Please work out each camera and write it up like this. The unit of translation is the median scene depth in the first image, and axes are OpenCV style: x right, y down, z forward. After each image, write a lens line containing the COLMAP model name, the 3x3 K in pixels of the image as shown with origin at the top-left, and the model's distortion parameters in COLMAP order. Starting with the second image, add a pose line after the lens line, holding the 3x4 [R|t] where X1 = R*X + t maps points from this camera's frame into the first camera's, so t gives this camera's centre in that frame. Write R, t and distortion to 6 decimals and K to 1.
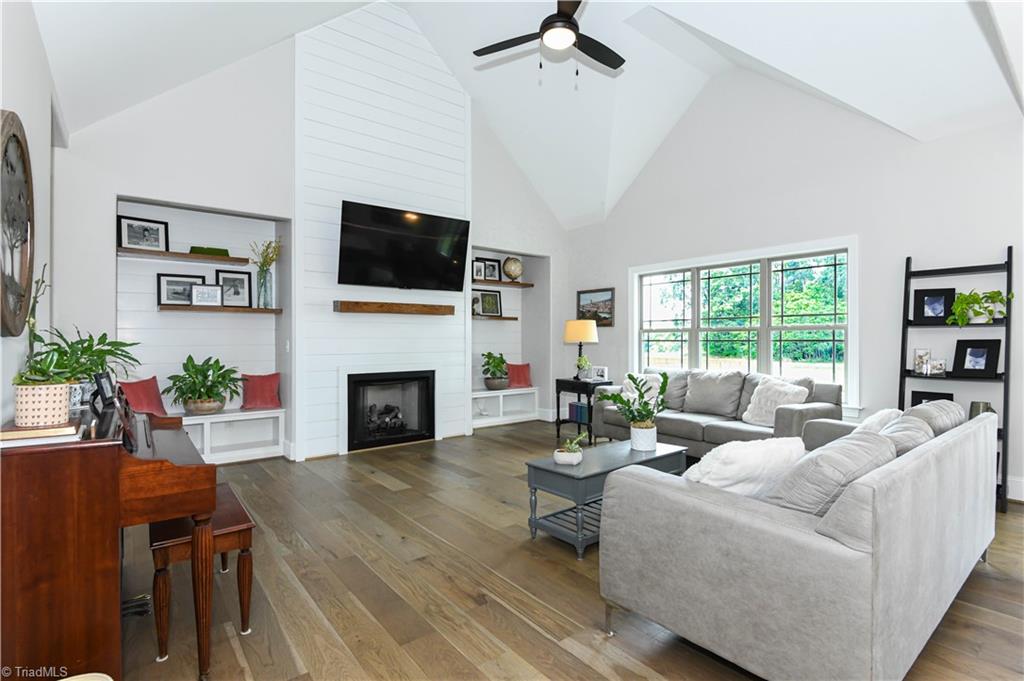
lens RADIAL K [[484.1, 0, 512.0], [0, 484.1, 340.5], [0, 0, 1]] dist [0.001305, -0.000127]
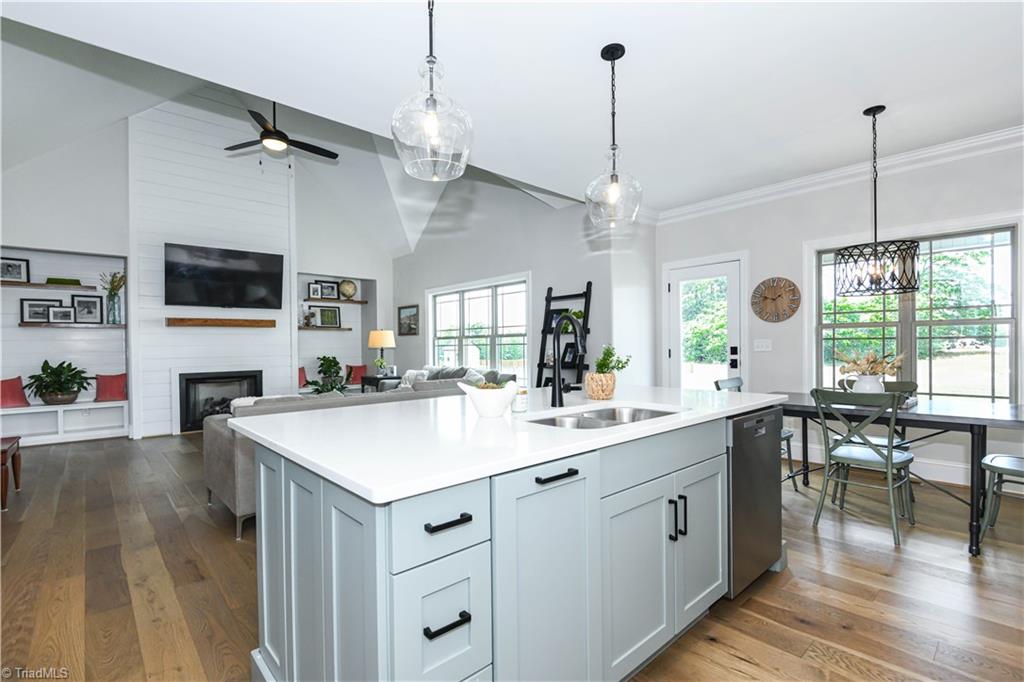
lens RADIAL K [[470.0, 0, 511.8], [0, 470.0, 351.3], [0, 0, 1]] dist [-0.000684, -0.007398]
pose [[0.997904, -0.010515, 0.063856, 0.487718], [0.009955, 0.999909, 0.009083, 0.006794], [-0.063946, -0.008429, 0.997918, -0.331591]]
